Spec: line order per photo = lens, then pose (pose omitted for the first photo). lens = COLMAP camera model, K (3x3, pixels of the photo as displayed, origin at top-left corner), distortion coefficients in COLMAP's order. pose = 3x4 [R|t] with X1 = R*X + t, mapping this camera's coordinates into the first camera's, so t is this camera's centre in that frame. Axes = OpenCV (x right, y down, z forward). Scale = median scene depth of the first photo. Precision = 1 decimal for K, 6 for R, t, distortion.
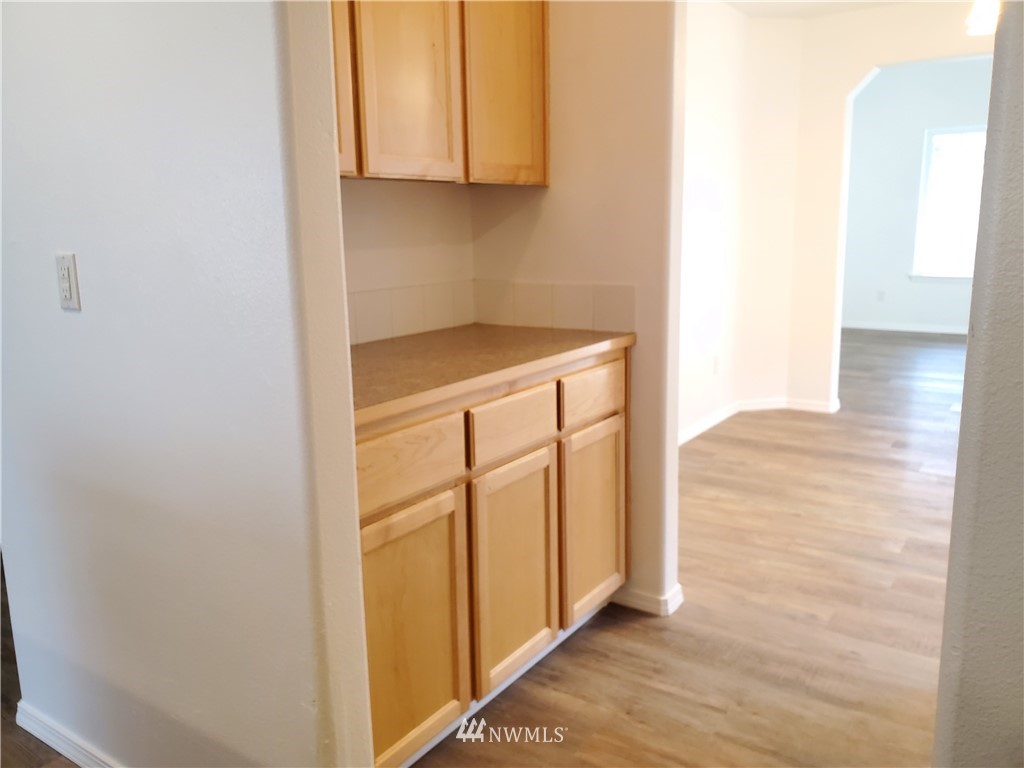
lens RADIAL K [[804.4, 0, 514.9], [0, 804.4, 398.8], [0, 0, 1]] dist [0.160589, -0.364393]
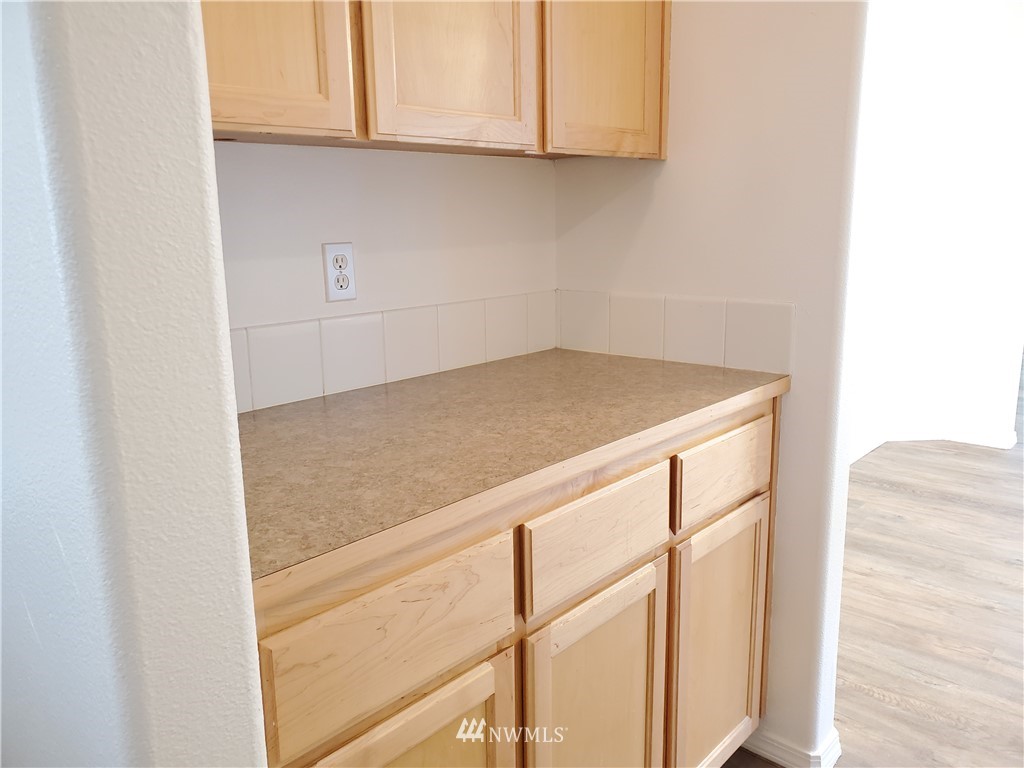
lens RADIAL K [[806.4, 0, 511.2], [0, 806.4, 378.5], [0, 0, 1]] dist [0.030899, -0.009475]
pose [[0.991497, 0.030950, -0.126398, 0.004807], [-0.032241, 0.999447, -0.008179, -0.073161], [0.126075, 0.012185, 0.991946, 0.332949]]
